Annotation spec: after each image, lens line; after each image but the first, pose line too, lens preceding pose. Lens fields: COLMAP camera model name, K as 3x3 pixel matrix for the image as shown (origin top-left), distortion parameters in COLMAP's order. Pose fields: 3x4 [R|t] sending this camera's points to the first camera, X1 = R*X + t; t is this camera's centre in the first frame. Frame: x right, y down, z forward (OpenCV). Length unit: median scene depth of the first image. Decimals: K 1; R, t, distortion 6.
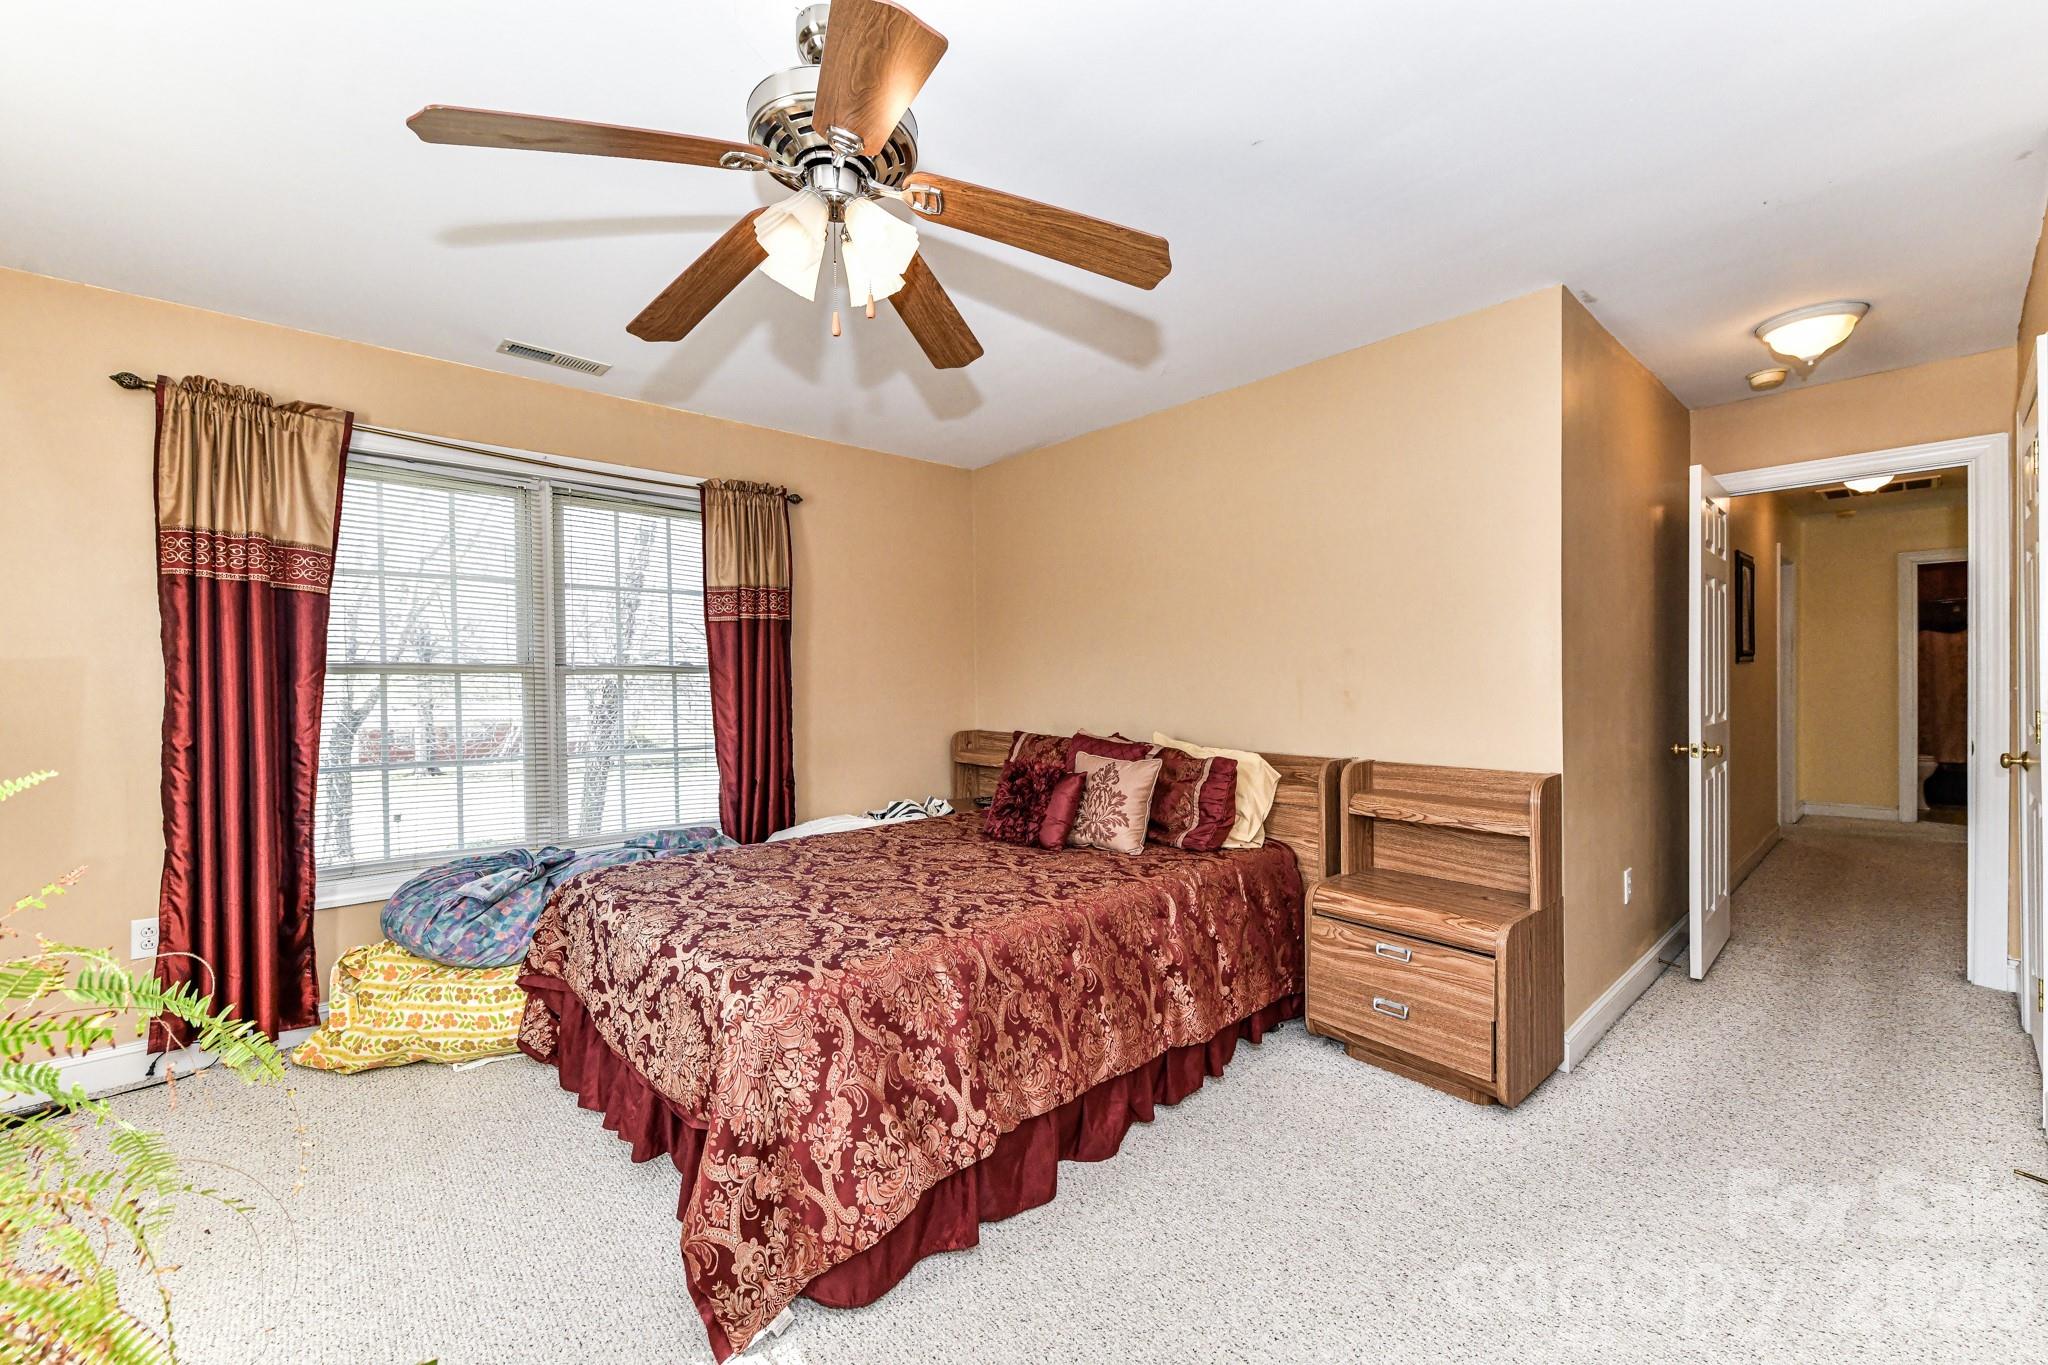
lens RADIAL K [[813.3, 0, 1024.0], [0, 813.3, 682.5], [0, 0, 1]] dist [0.001351, -0.000367]
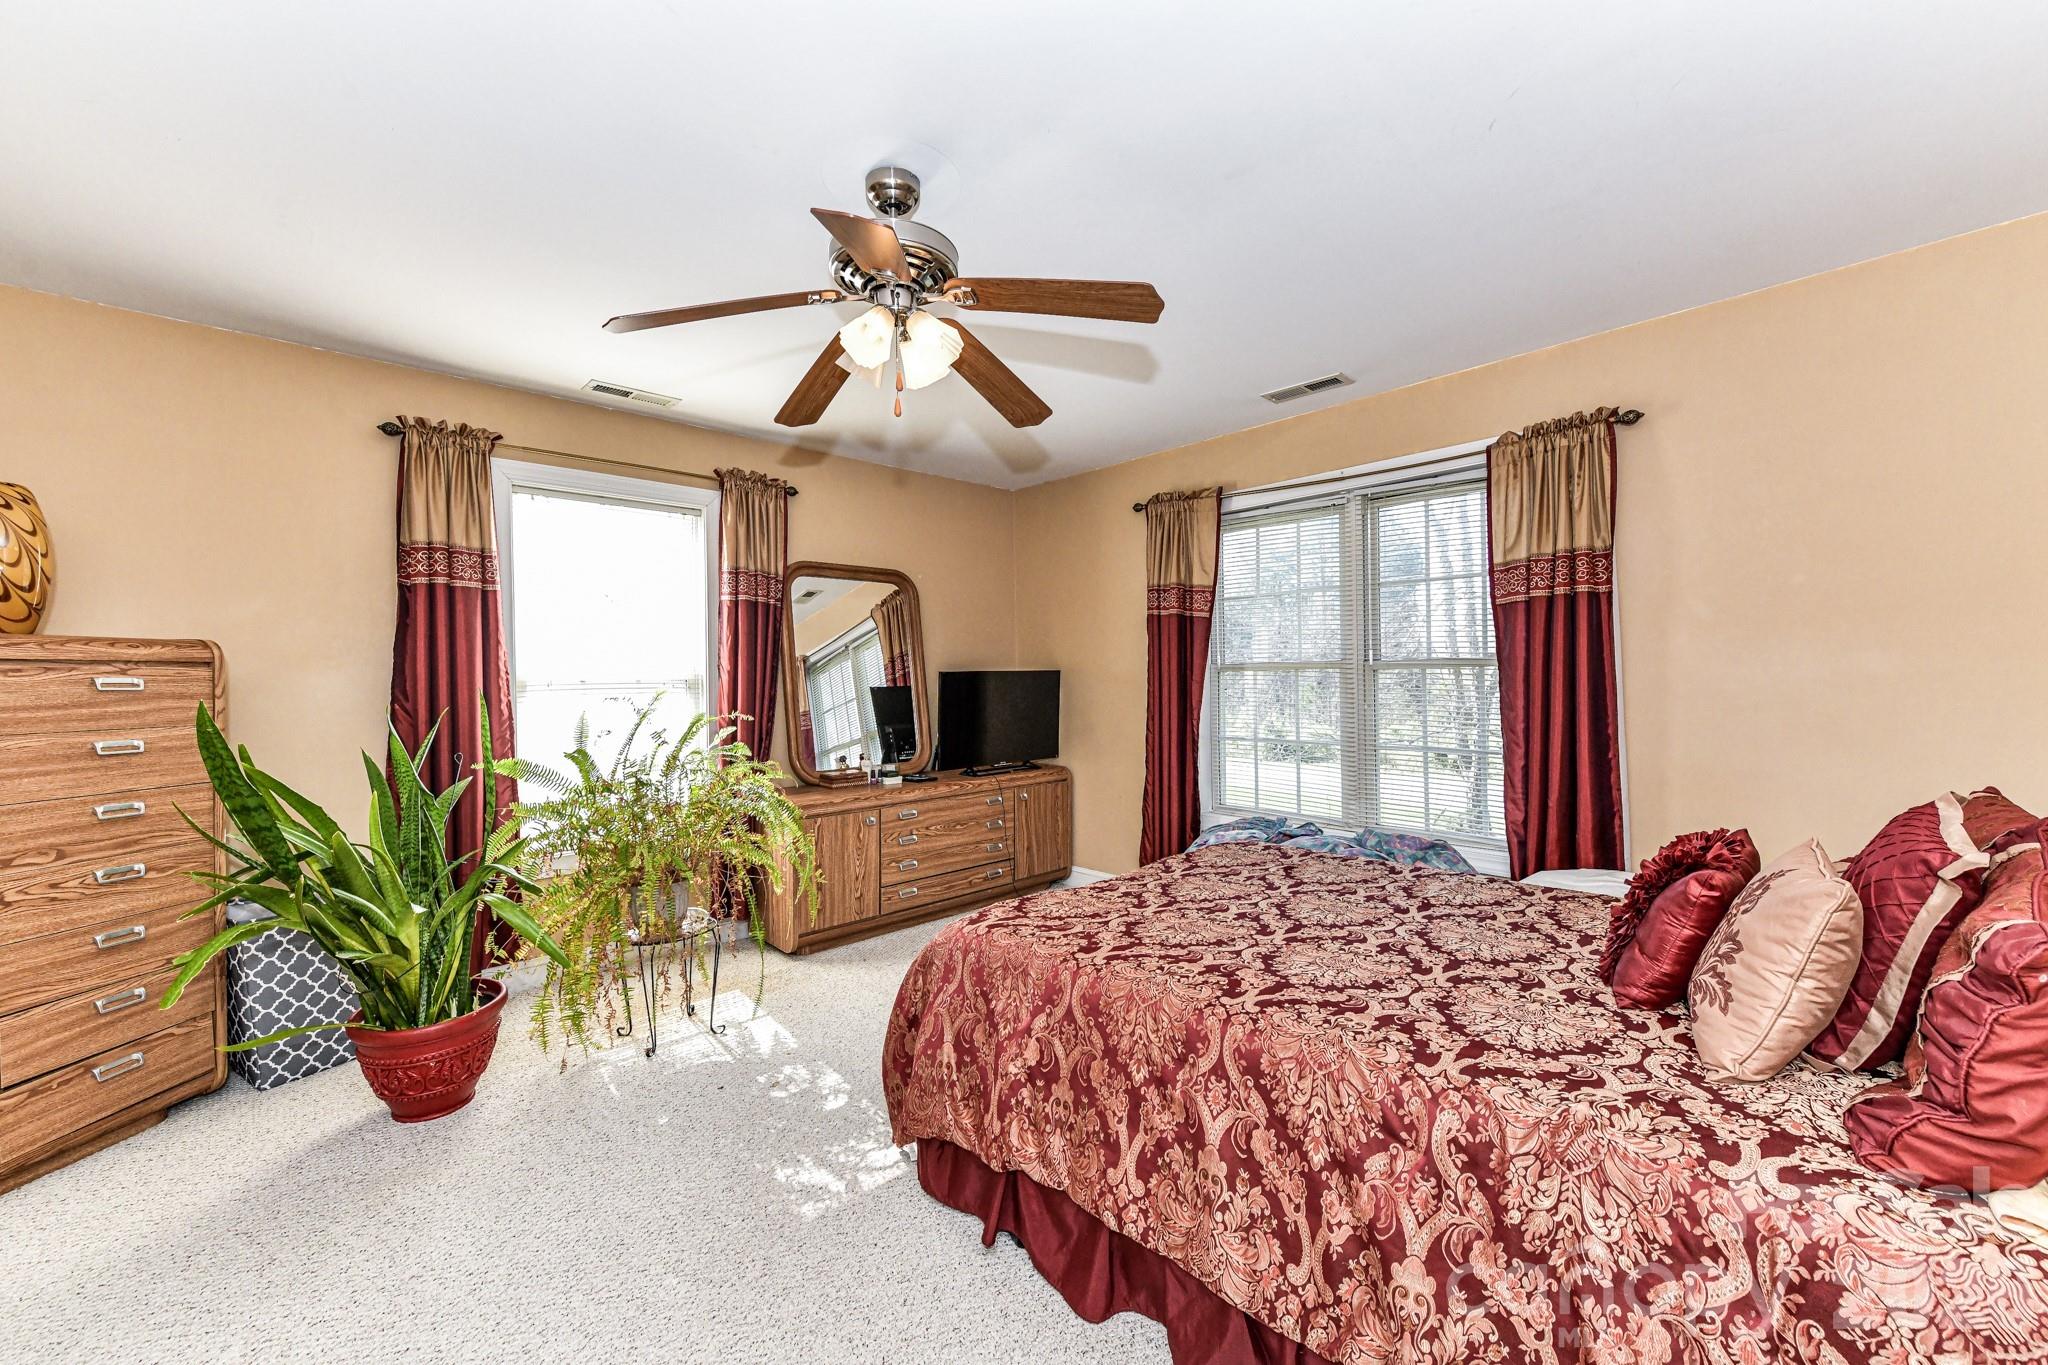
lens RADIAL K [[854.6, 0, 1018.4], [0, 854.6, 645.1], [0, 0, 1]] dist [-0.013146, -0.000341]
pose [[-0.040281, -0.039121, -0.998422, 0.569616], [-0.004829, 0.999229, -0.038958, 0.001612], [0.999177, 0.003252, -0.040439, 0.620390]]
